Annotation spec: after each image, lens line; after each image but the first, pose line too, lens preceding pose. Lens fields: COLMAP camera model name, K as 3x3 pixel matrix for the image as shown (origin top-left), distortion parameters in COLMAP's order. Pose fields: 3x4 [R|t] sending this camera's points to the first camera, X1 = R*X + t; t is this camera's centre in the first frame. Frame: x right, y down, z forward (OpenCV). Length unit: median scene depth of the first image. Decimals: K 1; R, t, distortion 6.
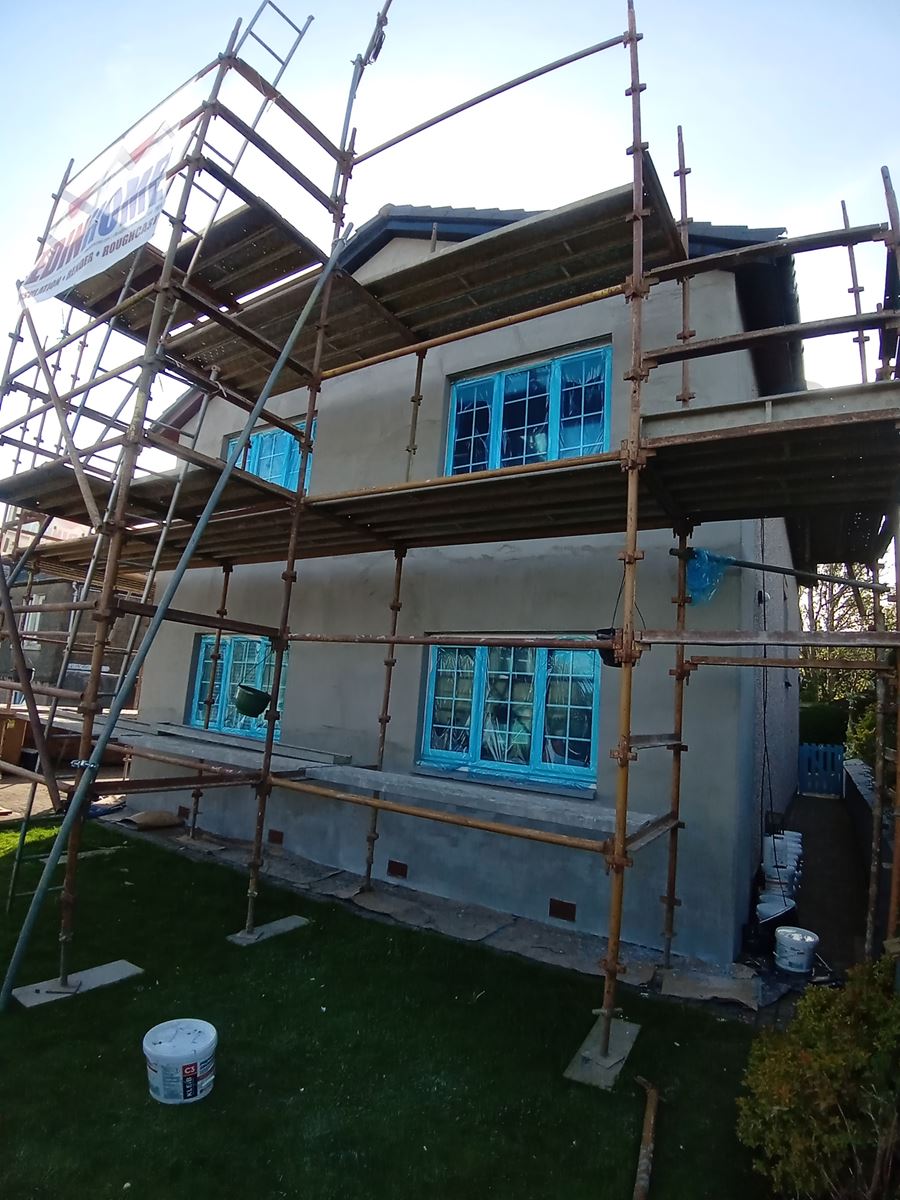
lens RADIAL K [[610.6, 0, 443.1], [0, 610.6, 616.9], [0, 0, 1]] dist [-0.054330, -0.028326]
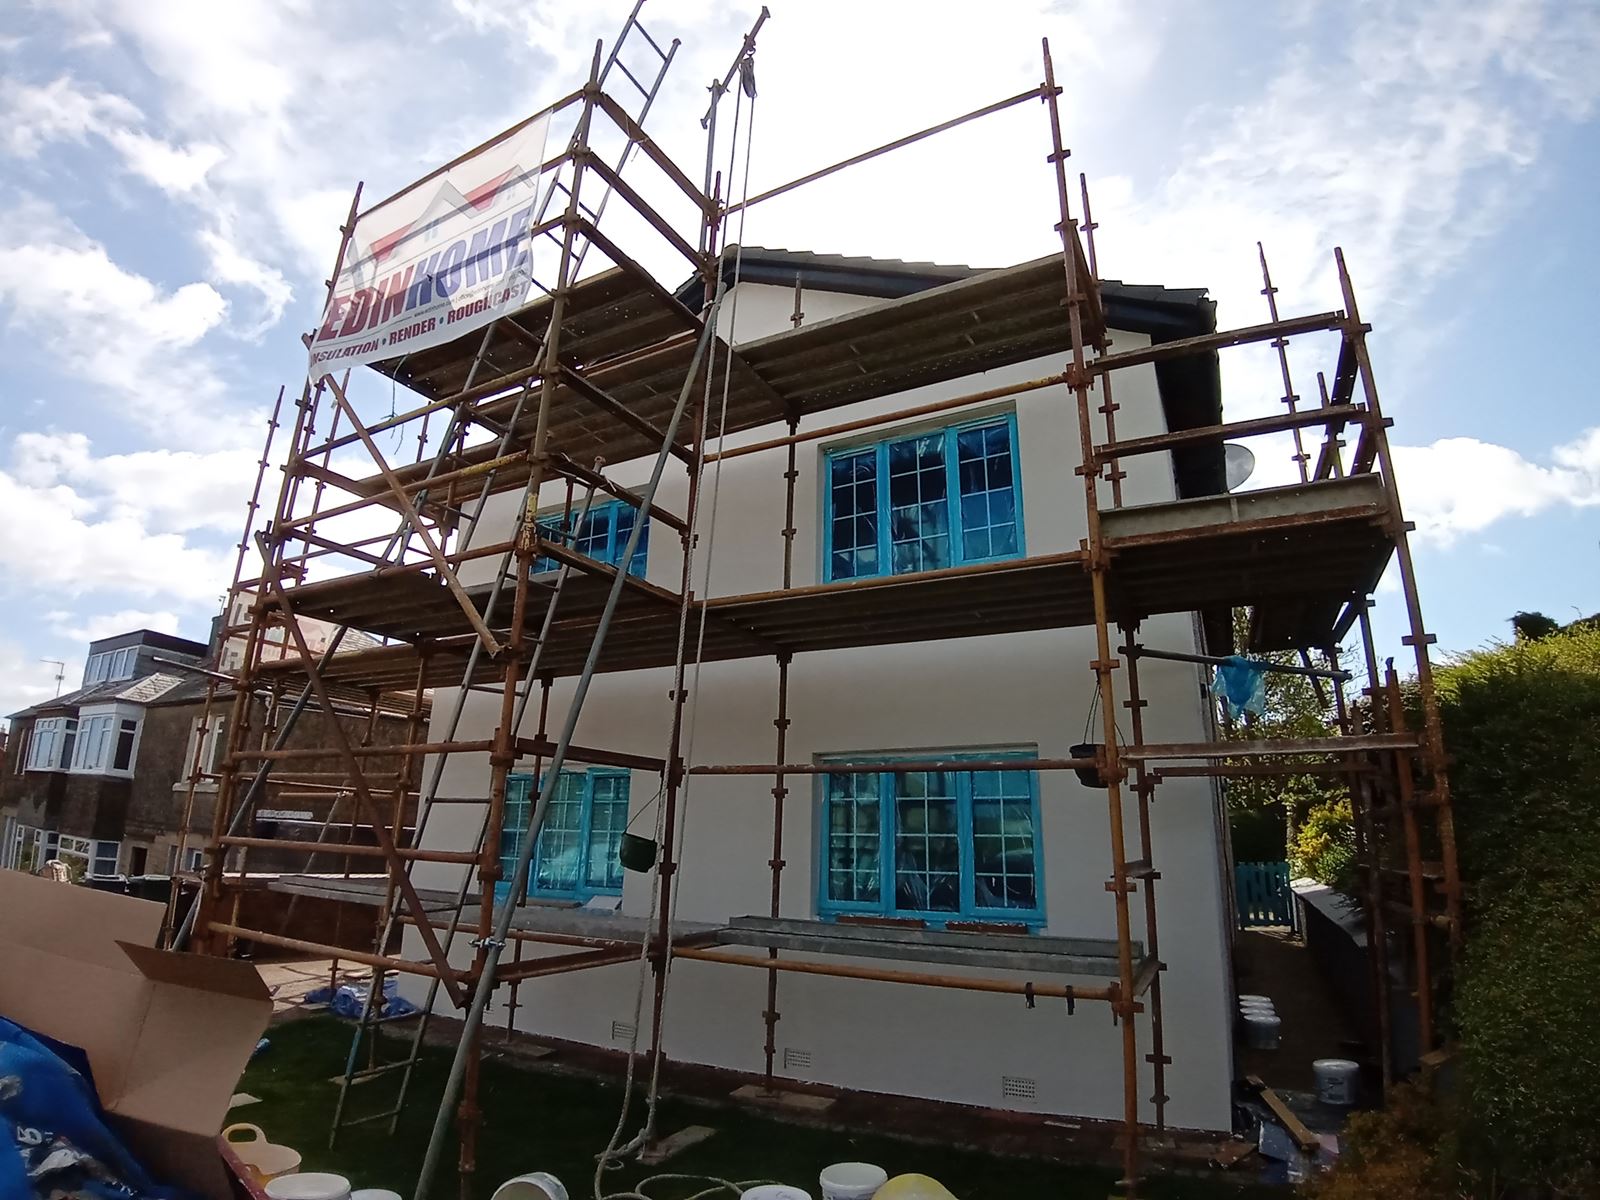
lens RADIAL K [[814.1, 0, 809.2], [0, 814.1, 605.0], [0, 0, 1]] dist [-0.054330, -0.028326]
pose [[0.995126, -0.031700, 0.093373, -0.175603], [0.044422, 0.989505, -0.137498, -0.028959], [-0.088035, 0.140975, 0.986091, -0.130875]]
